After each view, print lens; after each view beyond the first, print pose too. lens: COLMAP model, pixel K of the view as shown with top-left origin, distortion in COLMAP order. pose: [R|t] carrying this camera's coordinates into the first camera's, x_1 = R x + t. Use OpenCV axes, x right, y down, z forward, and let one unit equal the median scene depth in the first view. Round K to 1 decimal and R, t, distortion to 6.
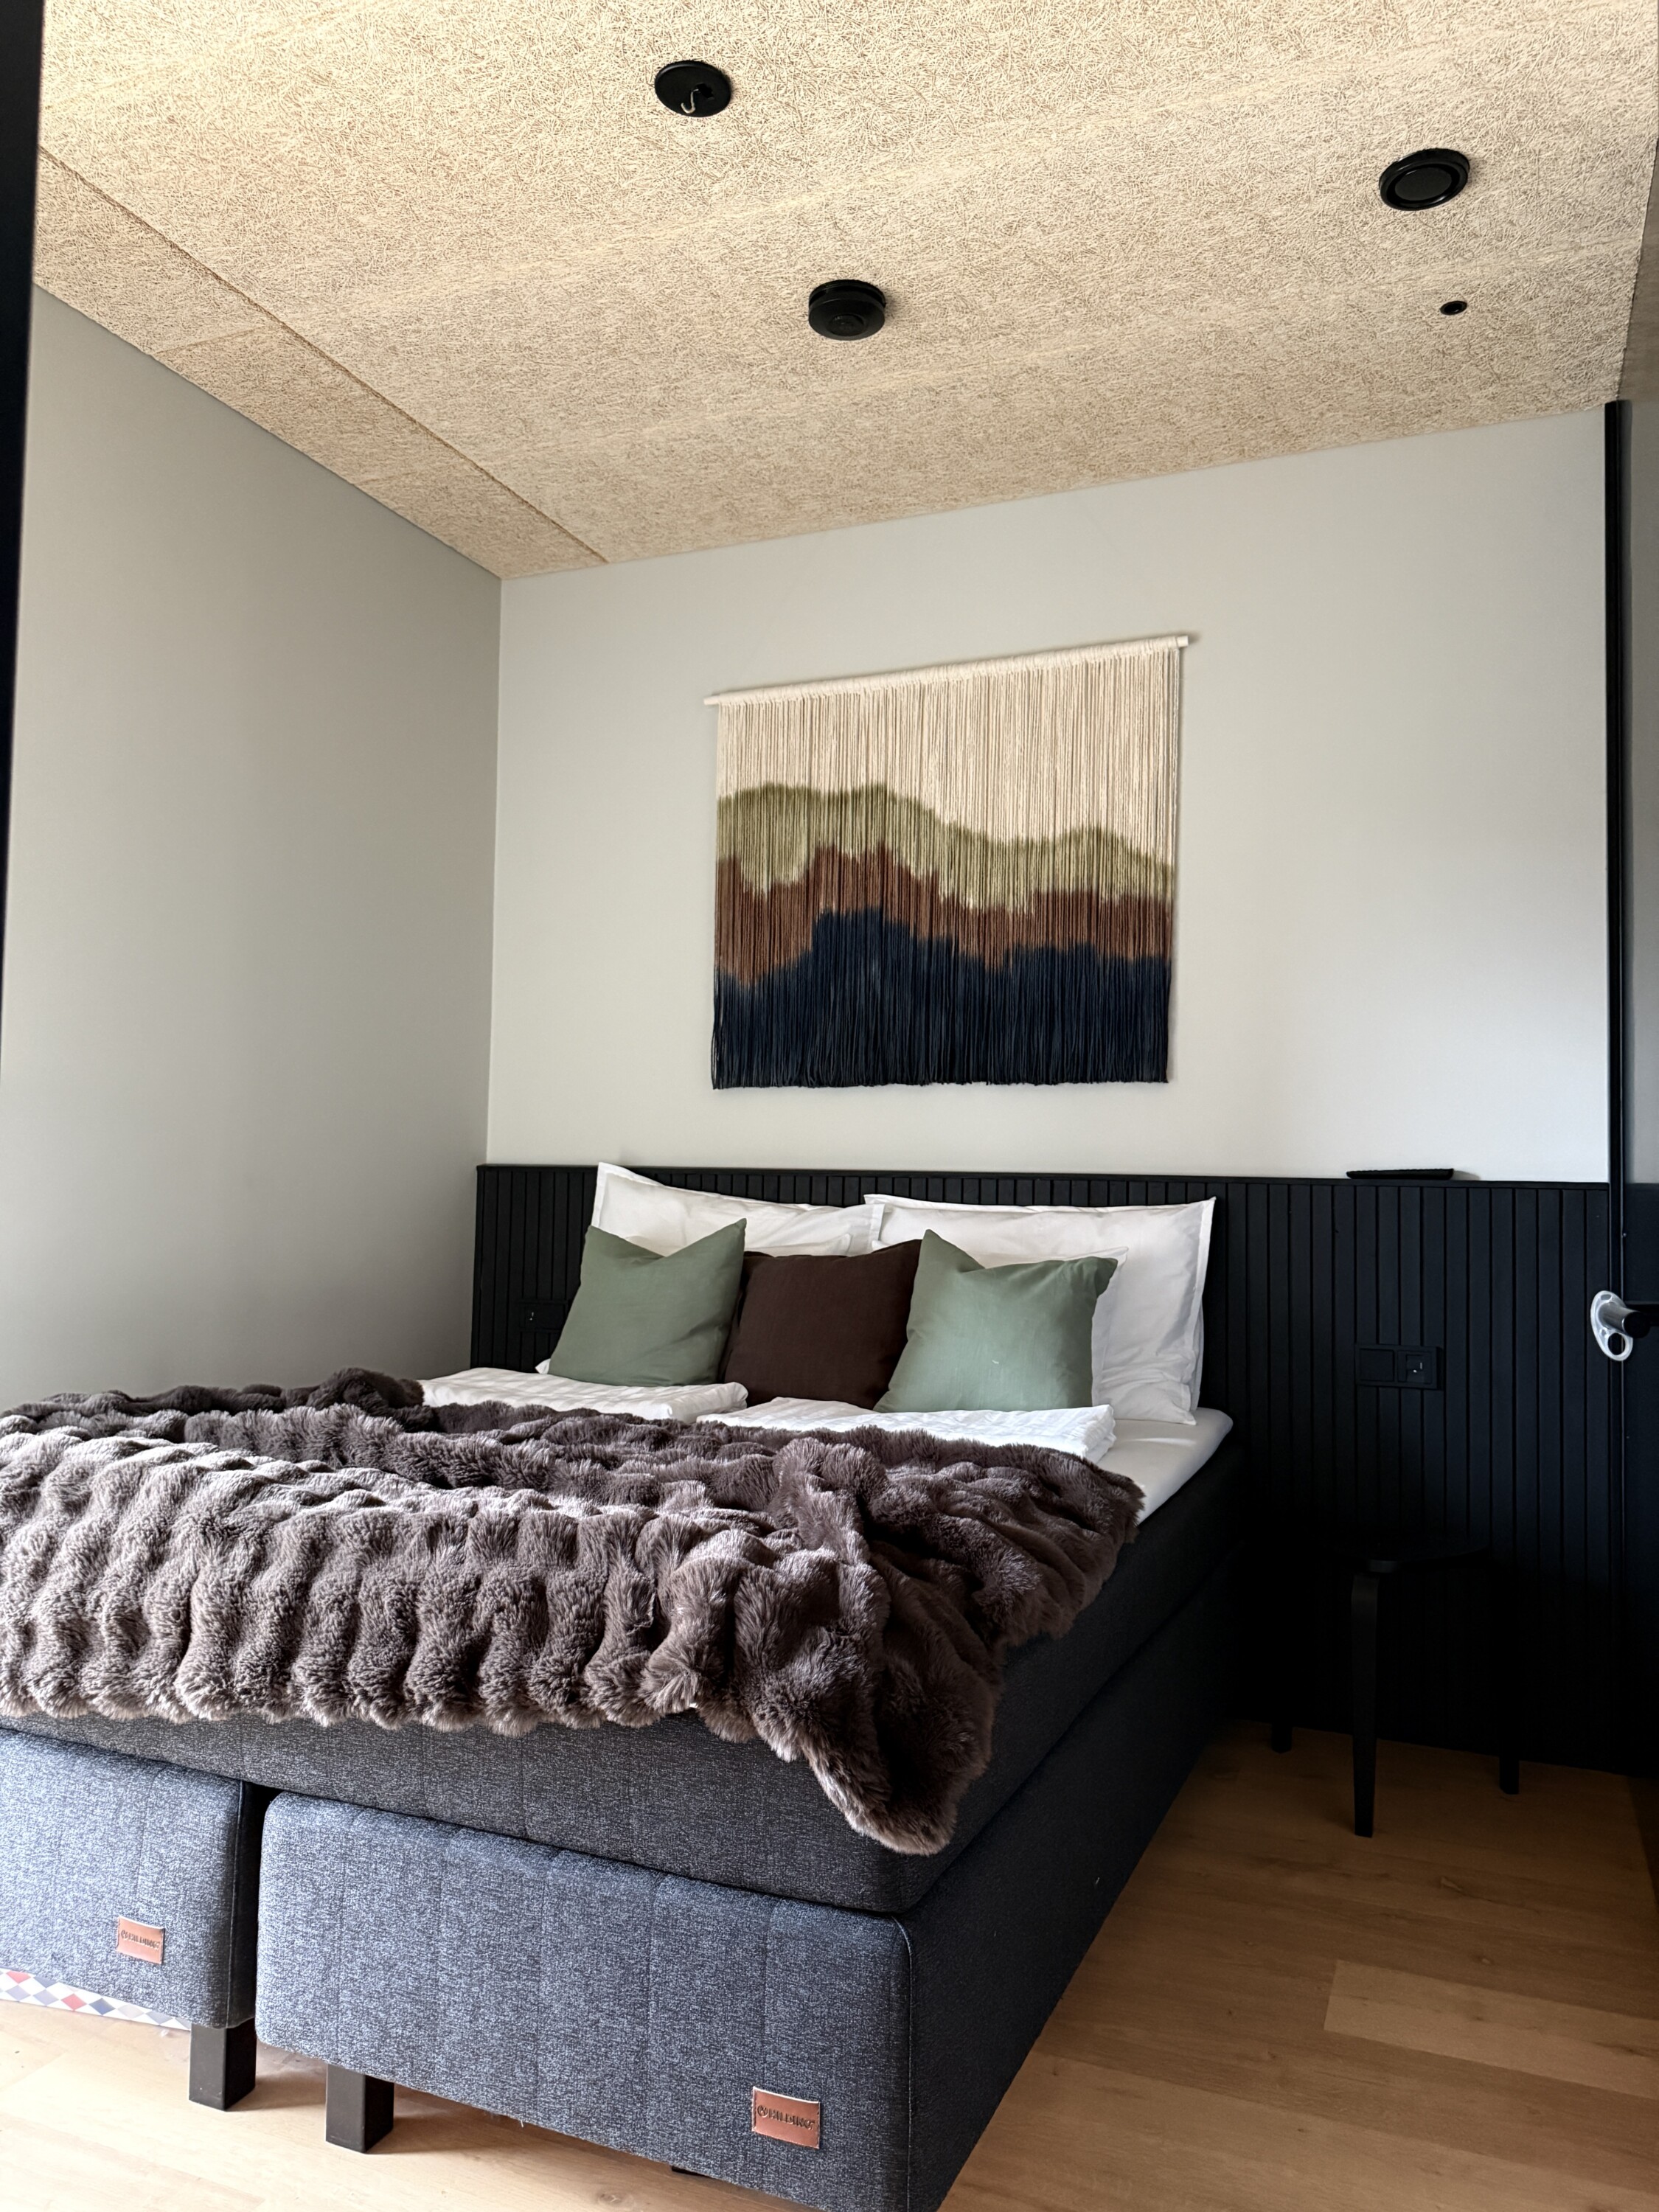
lens RADIAL K [[1565.3, 0, 845.9], [0, 1565.3, 1108.7], [0, 0, 1]] dist [-0.018398, 0.008230]
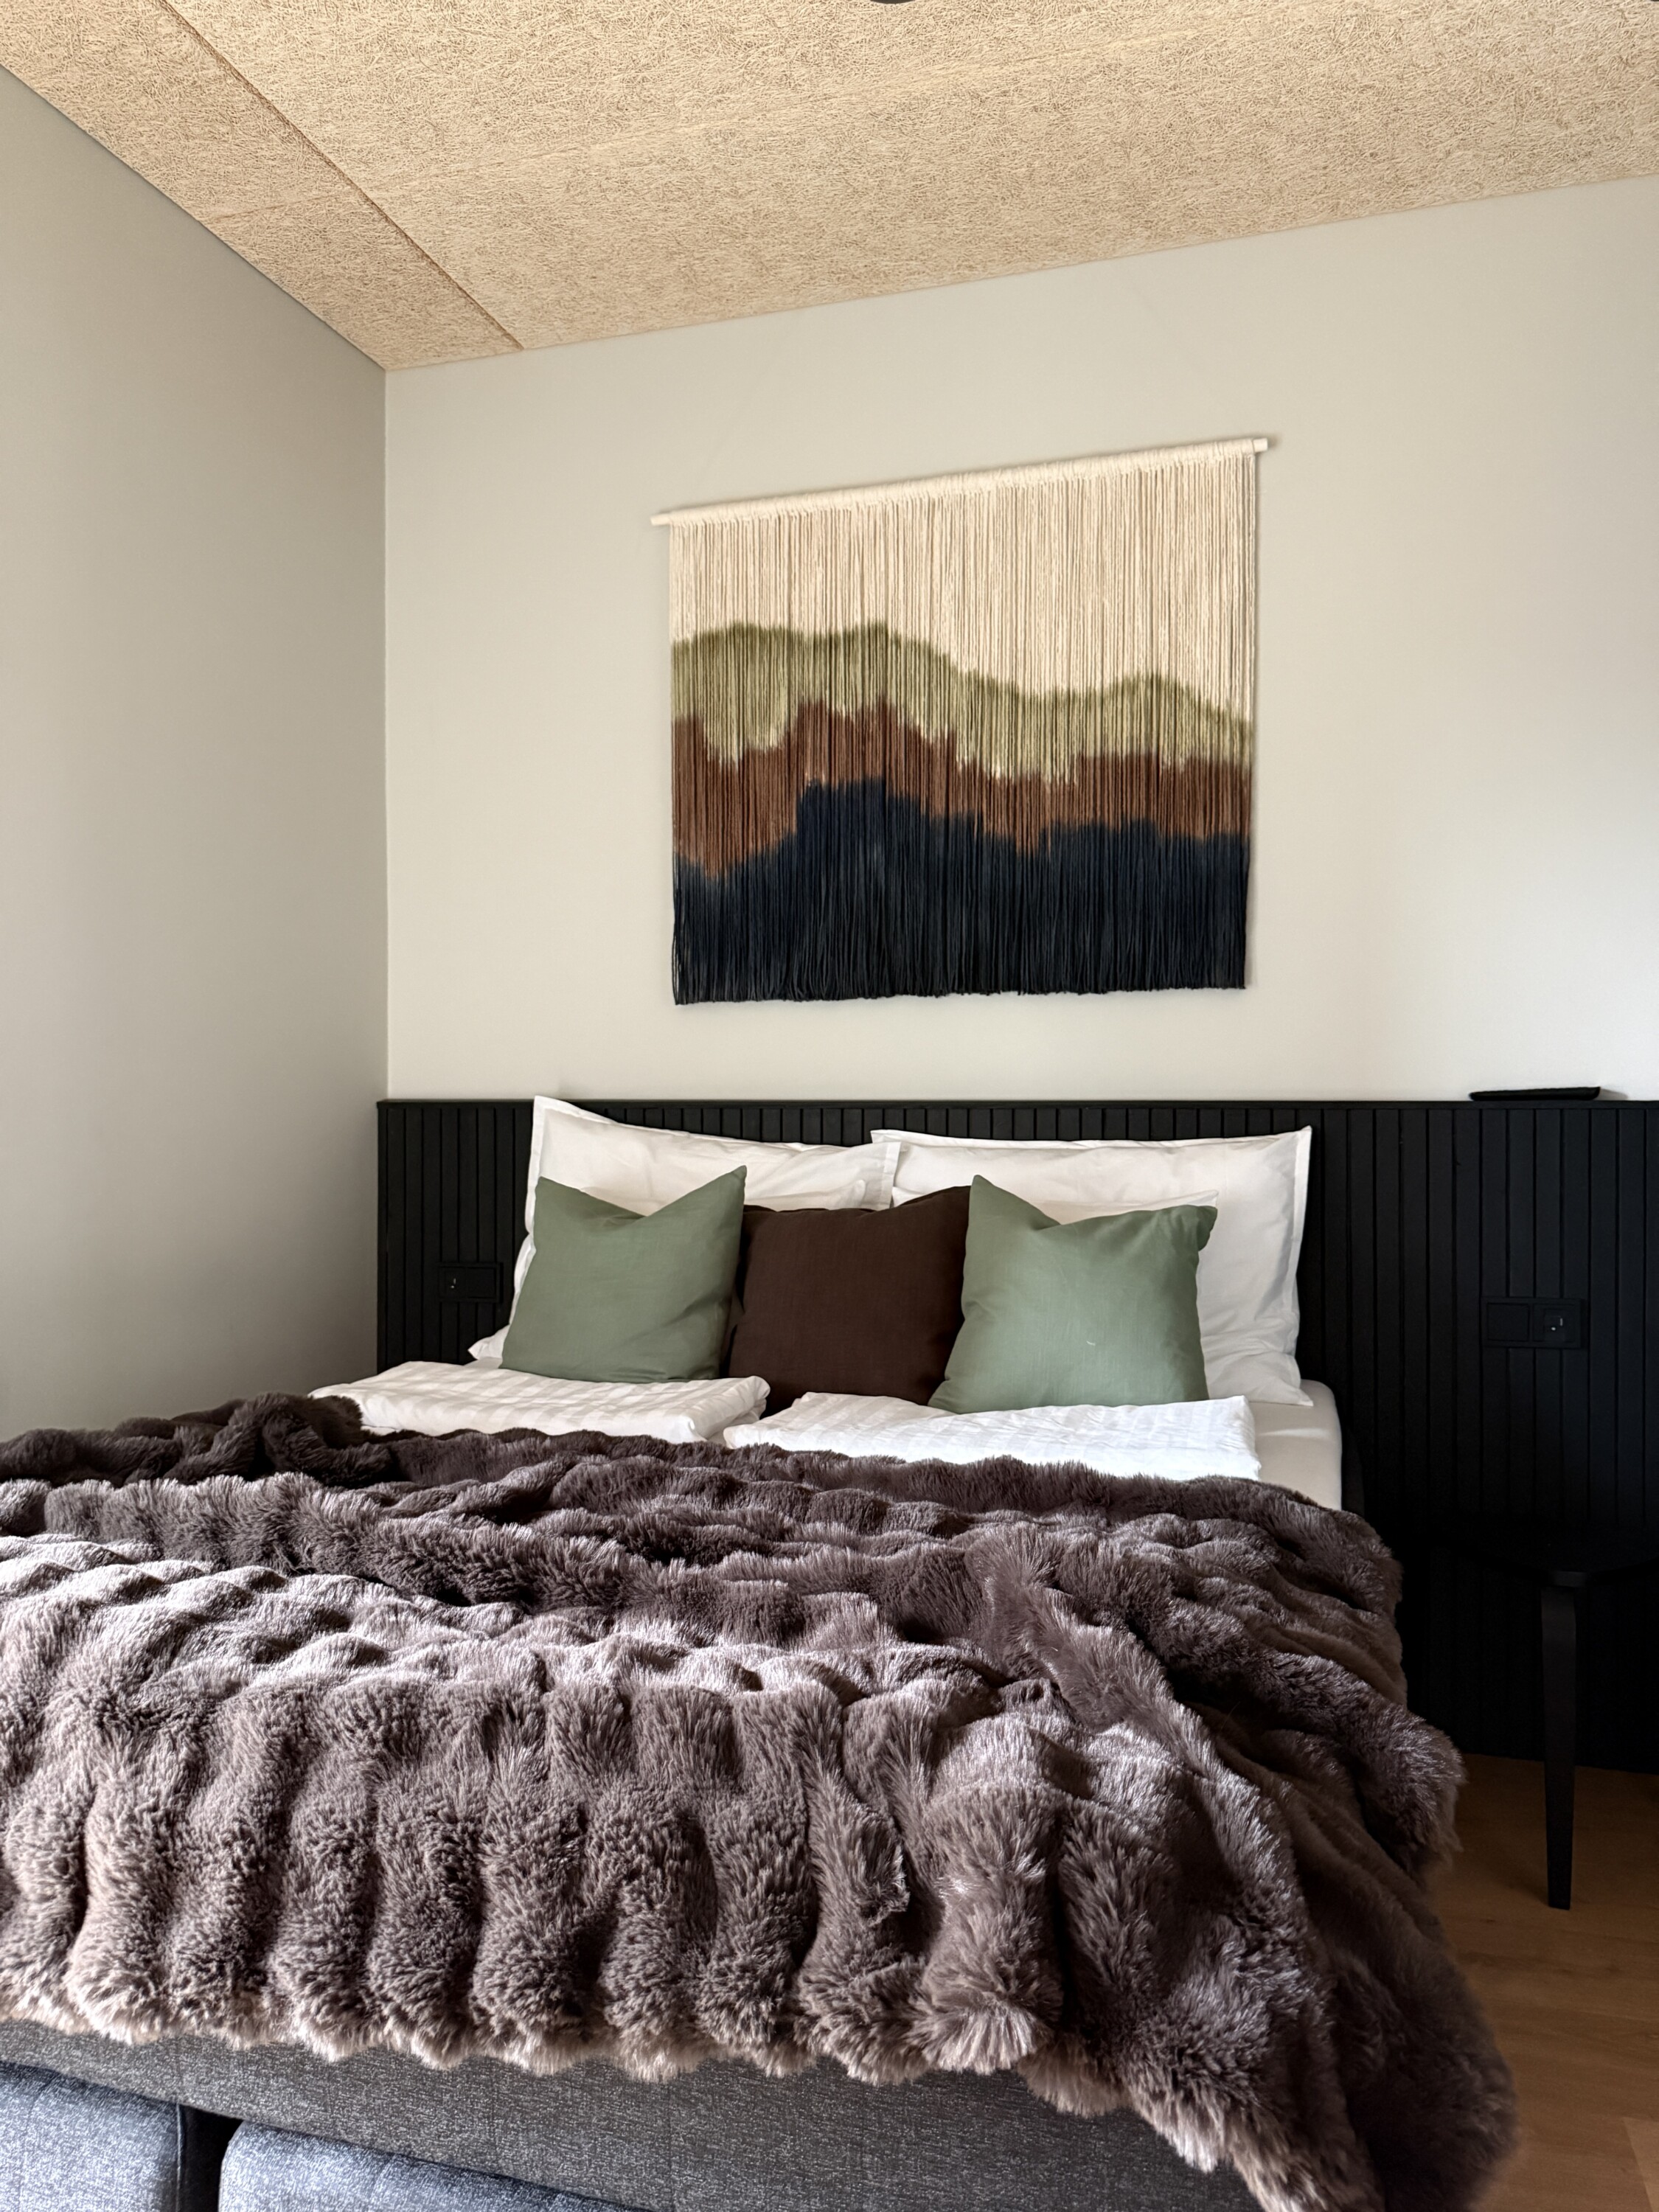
lens RADIAL K [[1565.3, 0, 818.6], [0, 1565.3, 1102.9], [0, 0, 1]] dist [-0.018398, 0.008230]
pose [[0.995650, -0.019710, 0.091062, -0.102326], [0.014813, 0.998423, 0.054141, -0.004470], [-0.091985, -0.052557, 0.994372, 0.211027]]
